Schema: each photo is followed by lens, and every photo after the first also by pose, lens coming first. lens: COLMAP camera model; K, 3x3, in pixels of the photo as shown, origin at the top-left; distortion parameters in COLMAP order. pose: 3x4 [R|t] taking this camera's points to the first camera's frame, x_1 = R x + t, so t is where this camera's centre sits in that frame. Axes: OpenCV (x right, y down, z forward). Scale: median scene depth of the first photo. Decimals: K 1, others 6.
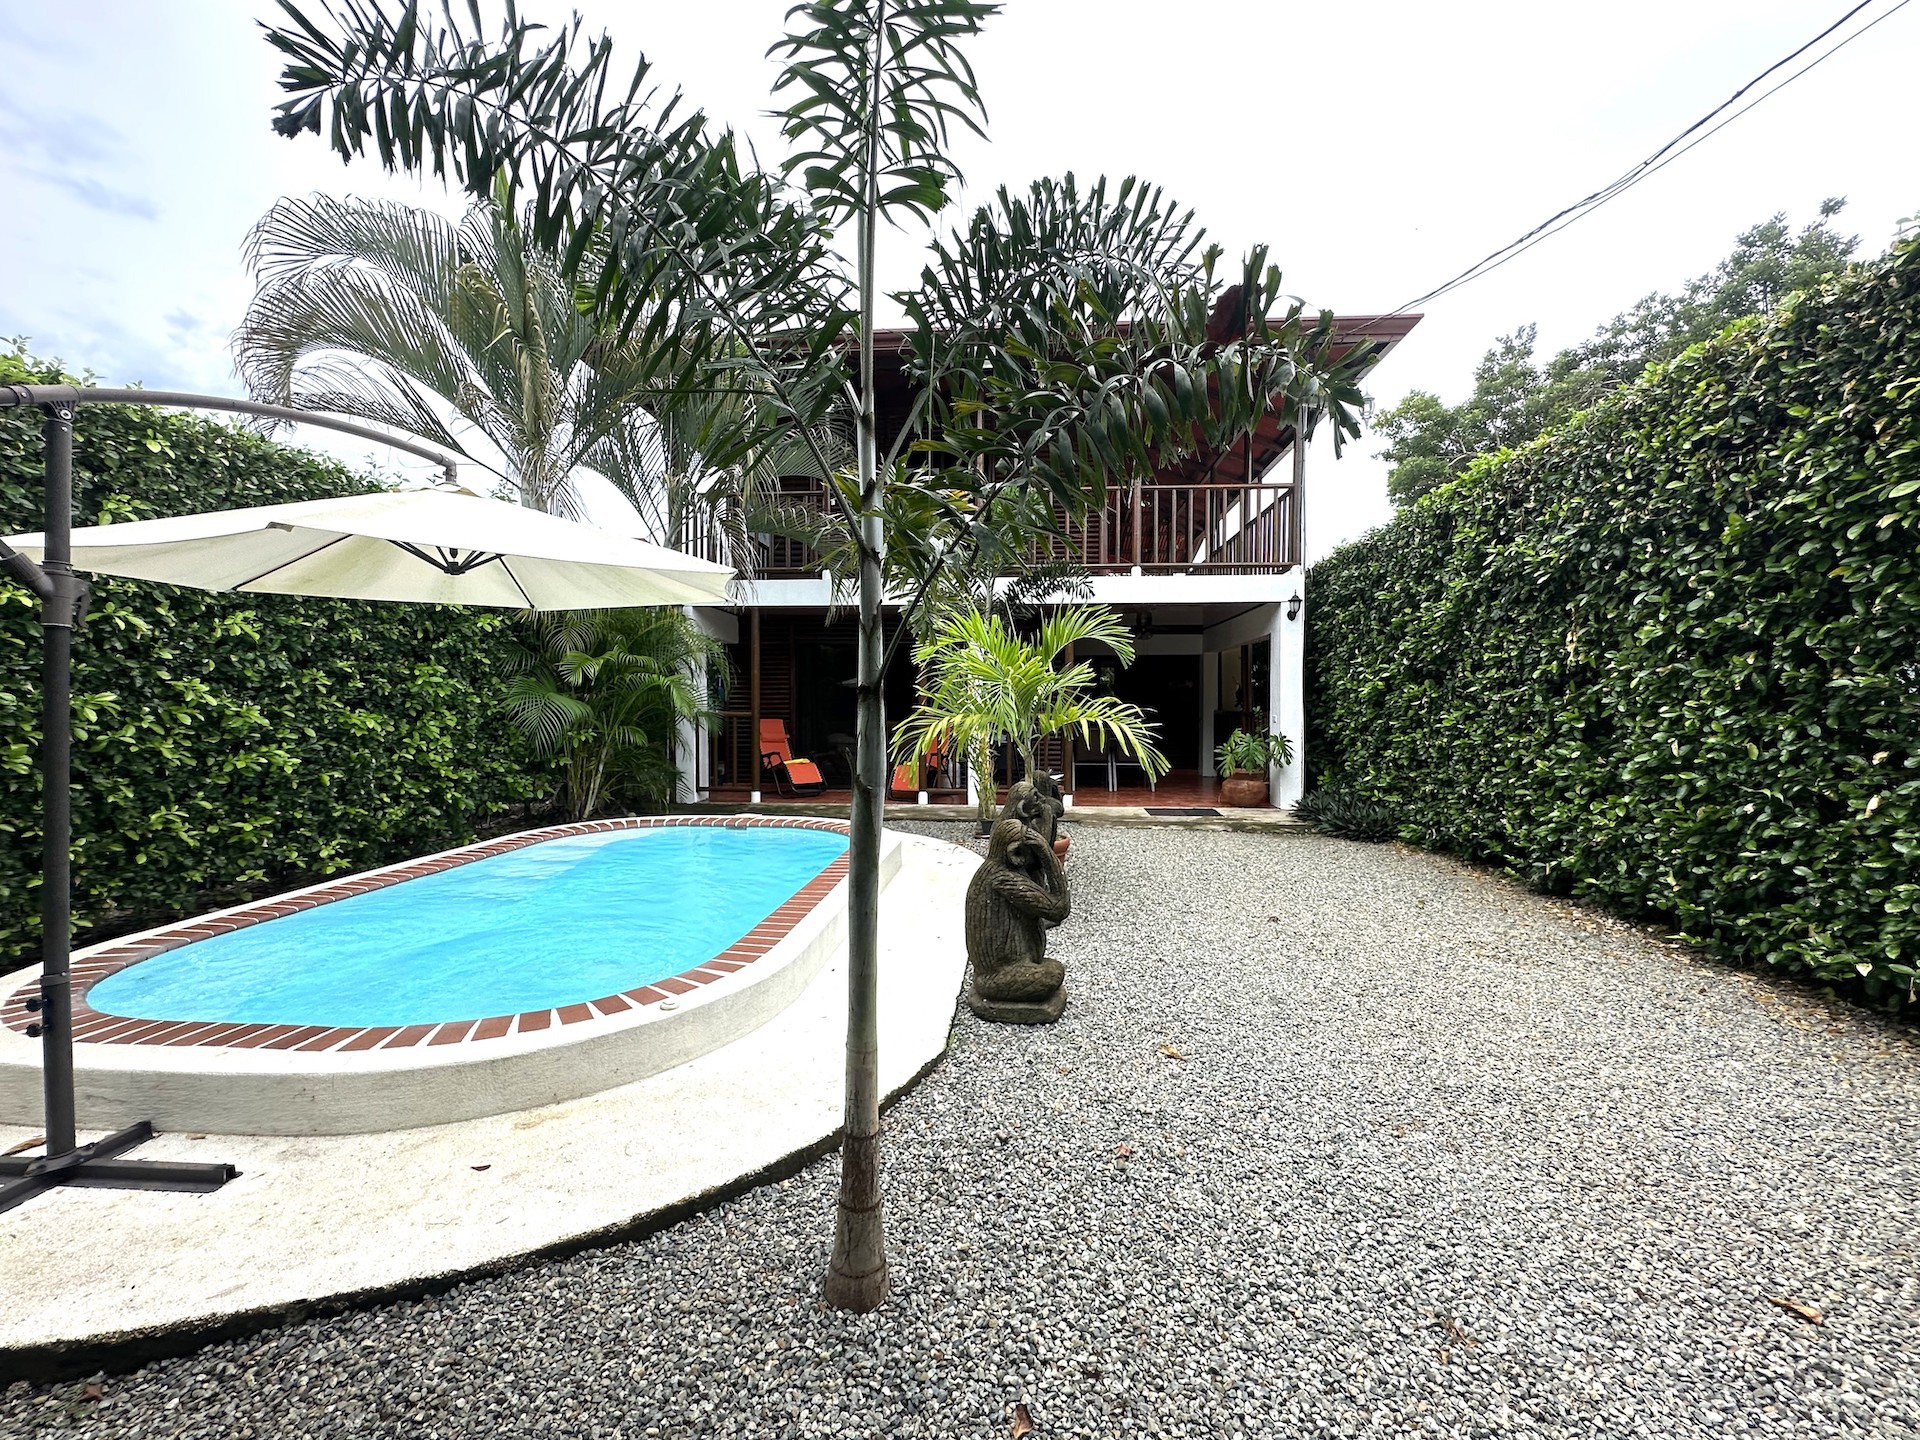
lens RADIAL K [[769.7, 0, 959.2], [0, 769.7, 714.0], [0, 0, 1]] dist [-0.001782, 0.000478]
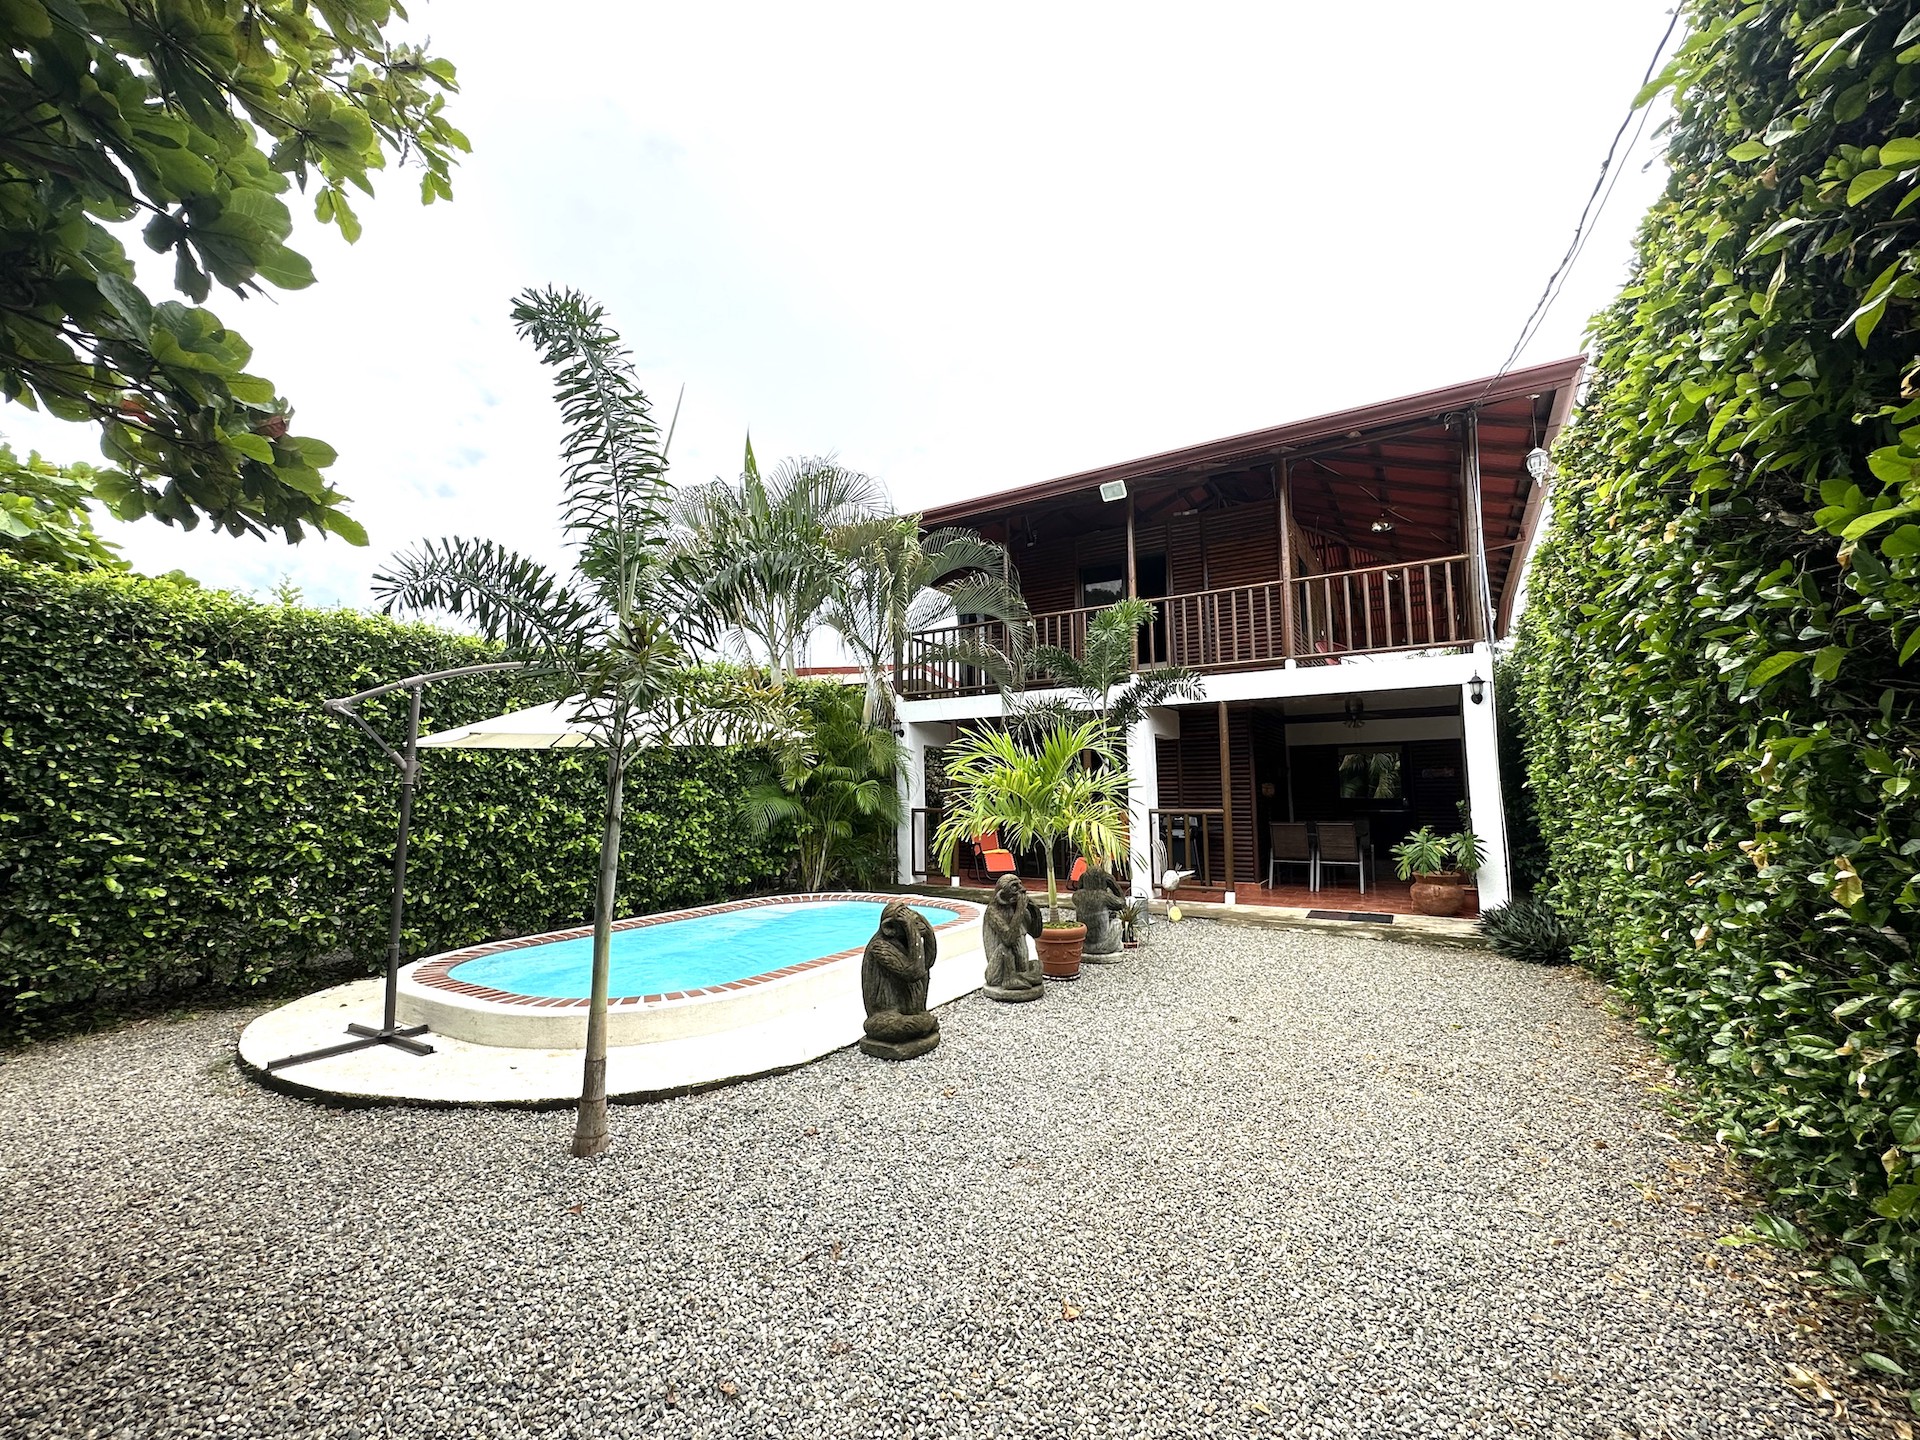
lens RADIAL K [[769.7, 0, 960.5], [0, 769.7, 718.5], [0, 0, 1]] dist [-0.001782, 0.000478]
pose [[0.888325, -0.055204, -0.455886, 0.437985], [0.006080, 0.994075, -0.108527, -0.017558], [0.459176, 0.093636, 0.883397, -0.084489]]
